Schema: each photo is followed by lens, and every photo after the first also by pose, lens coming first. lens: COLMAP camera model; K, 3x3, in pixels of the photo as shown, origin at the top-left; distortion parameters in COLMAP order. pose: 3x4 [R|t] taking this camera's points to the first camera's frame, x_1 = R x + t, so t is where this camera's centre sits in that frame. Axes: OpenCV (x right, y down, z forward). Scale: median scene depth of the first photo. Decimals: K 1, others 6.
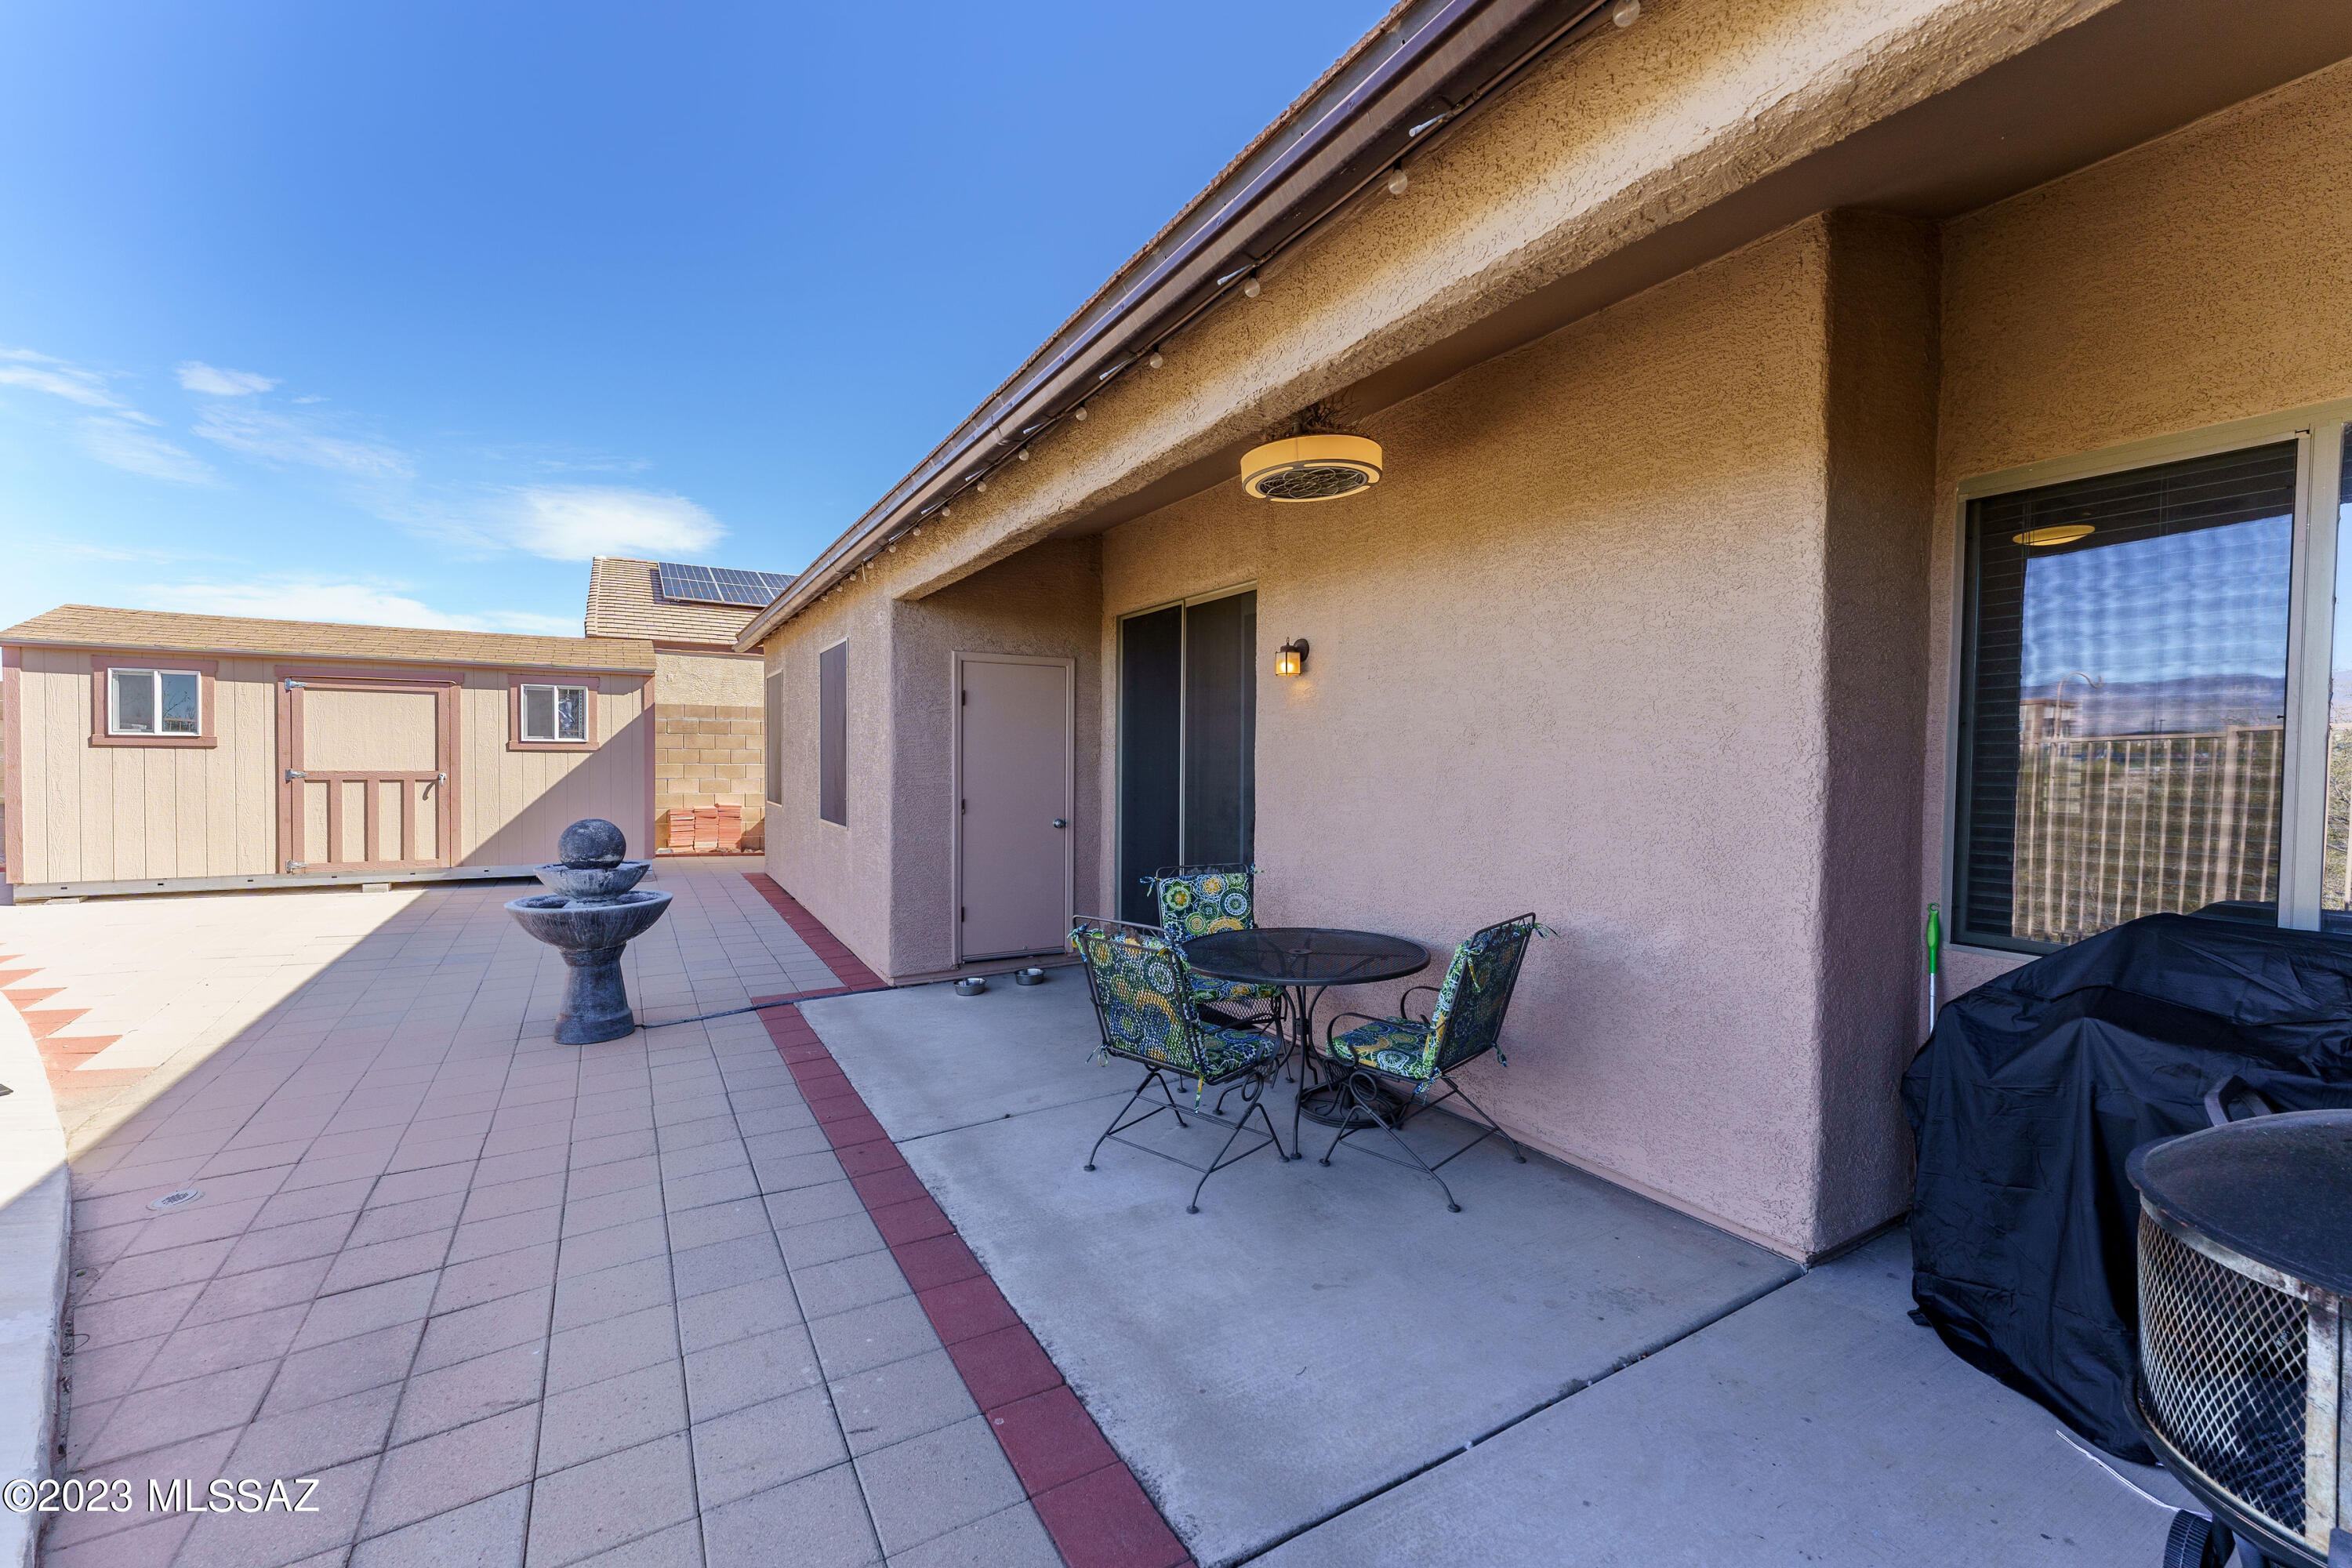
lens RADIAL K [[958.7, 0, 1176.0], [0, 958.7, 784.0], [0, 0, 1]] dist [0.000855, 0.000490]
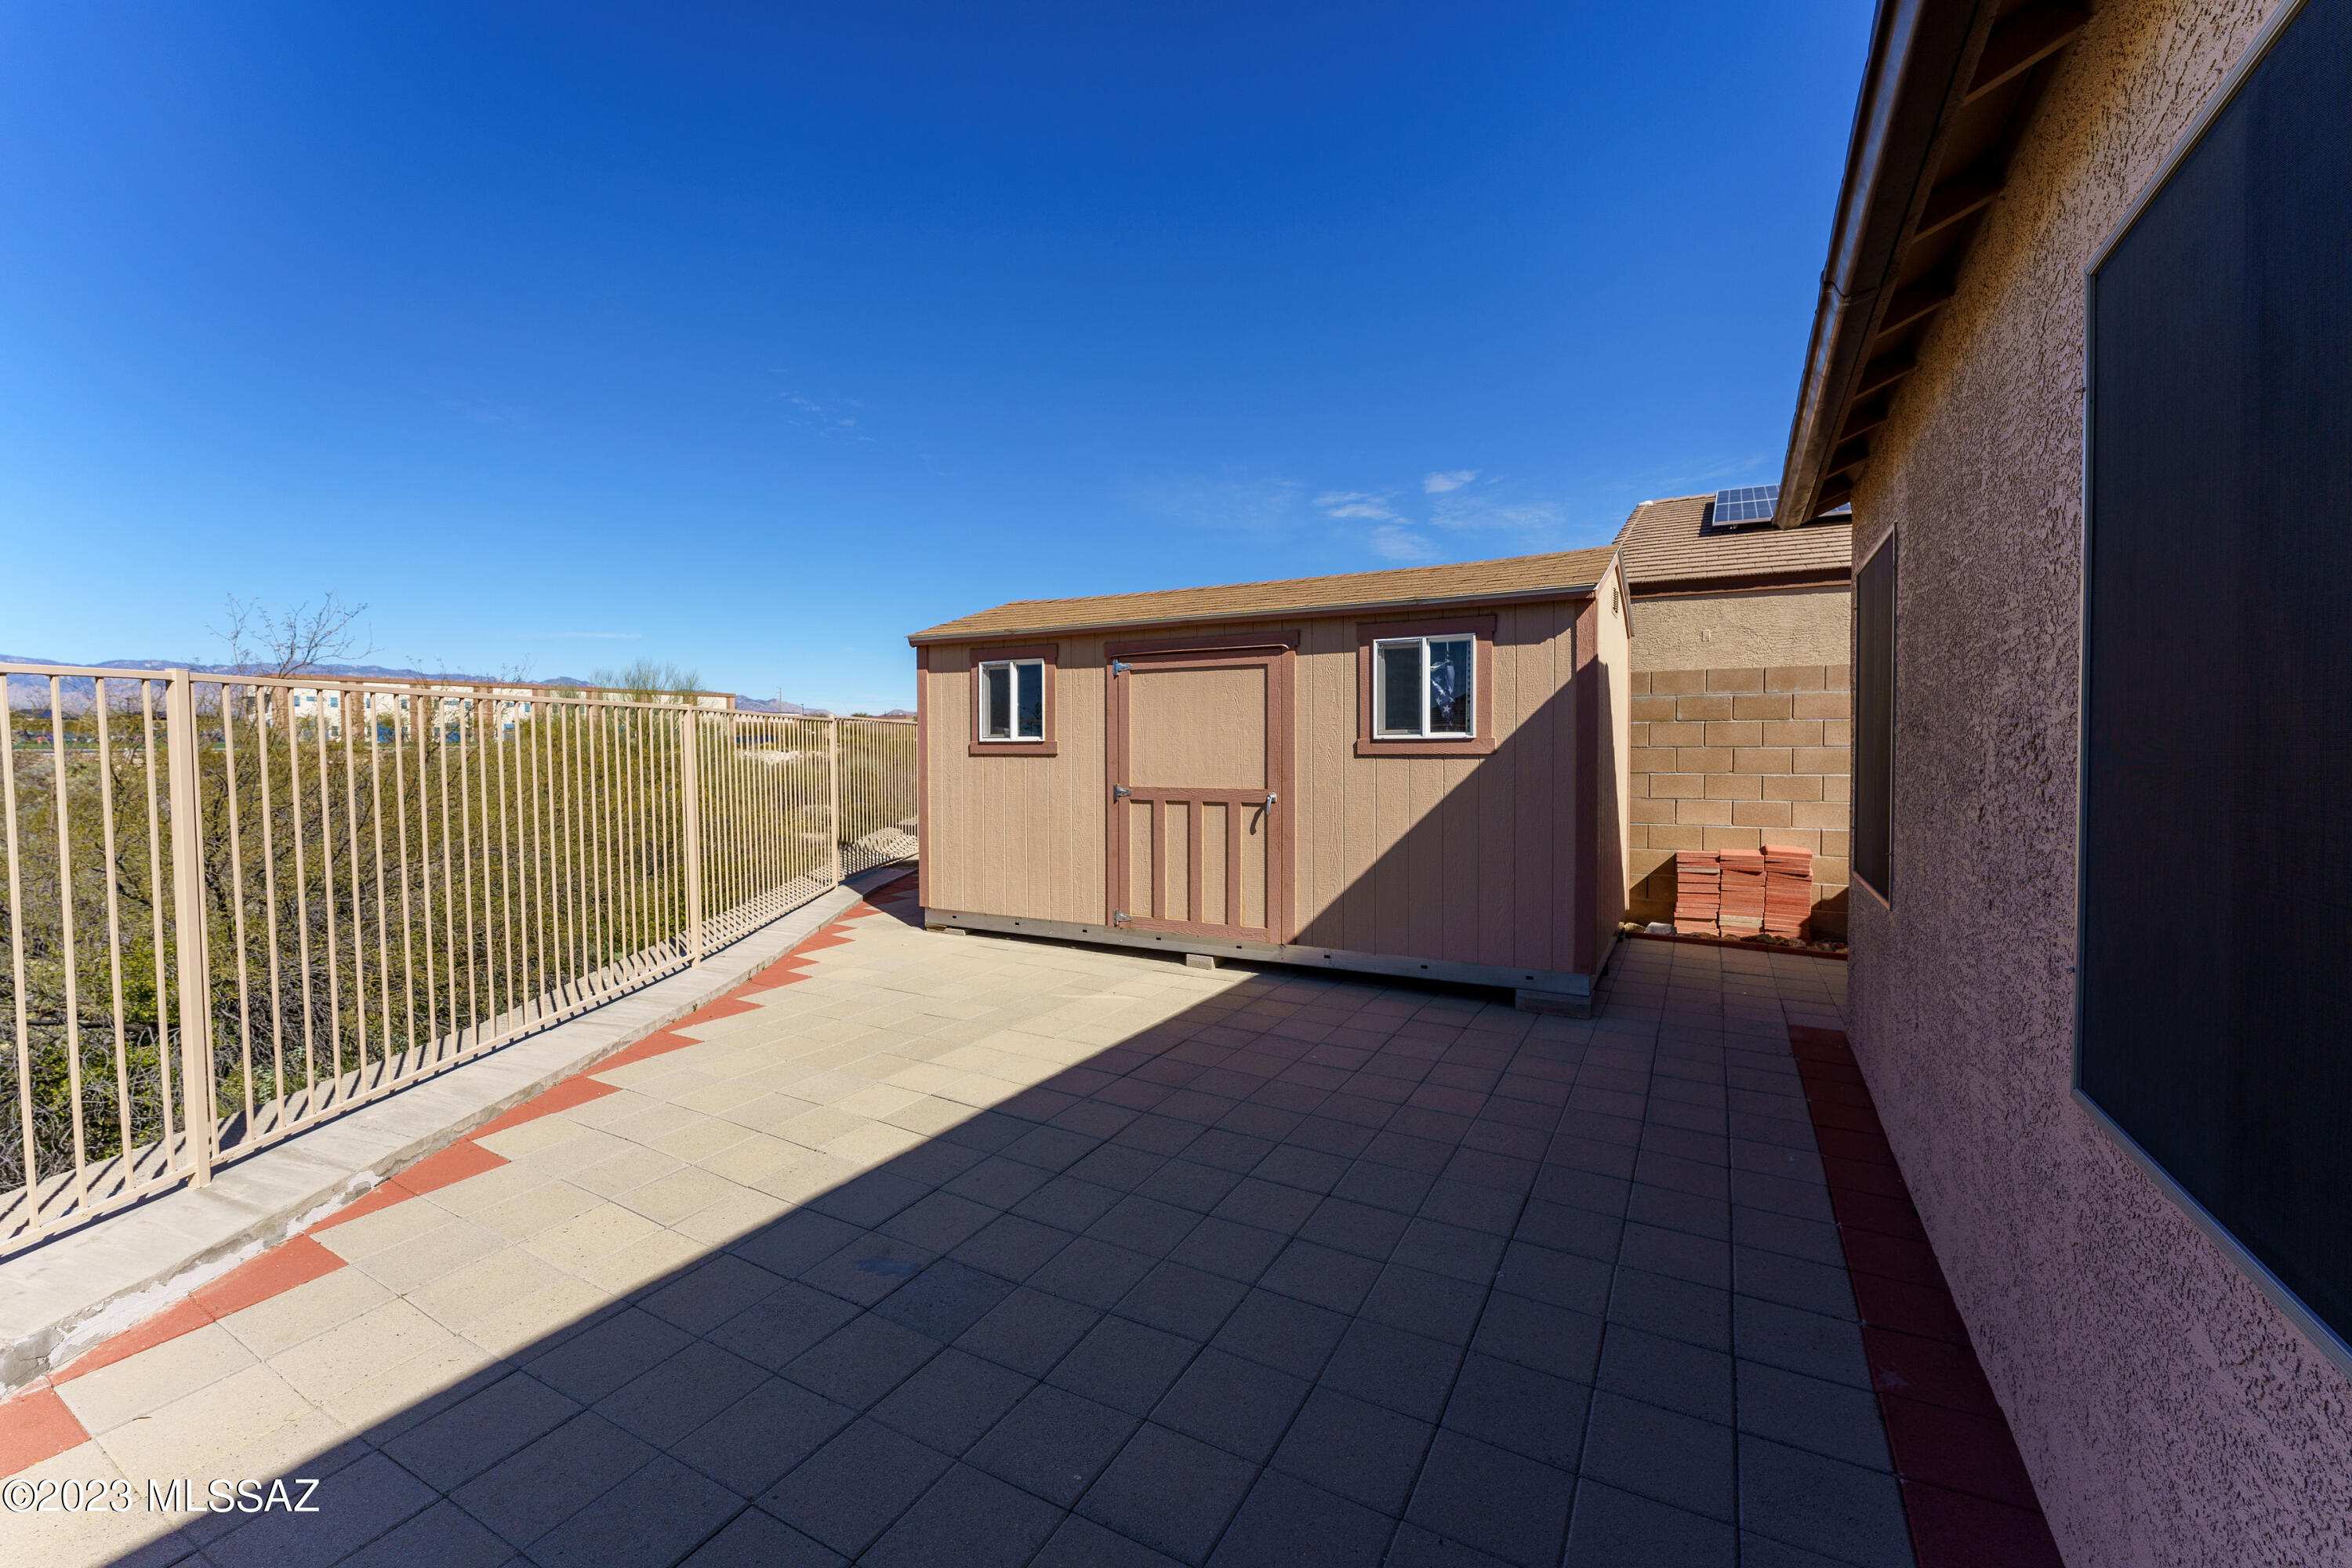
lens RADIAL K [[981.3, 0, 1176.0], [0, 981.3, 784.0], [0, 0, 1]] dist [0.000592, 0.000024]
pose [[0.510582, 0.019152, -0.859616, -0.248707], [-0.016981, 0.999782, 0.012188, -0.024113], [0.859661, 0.008374, 0.510796, 0.624638]]
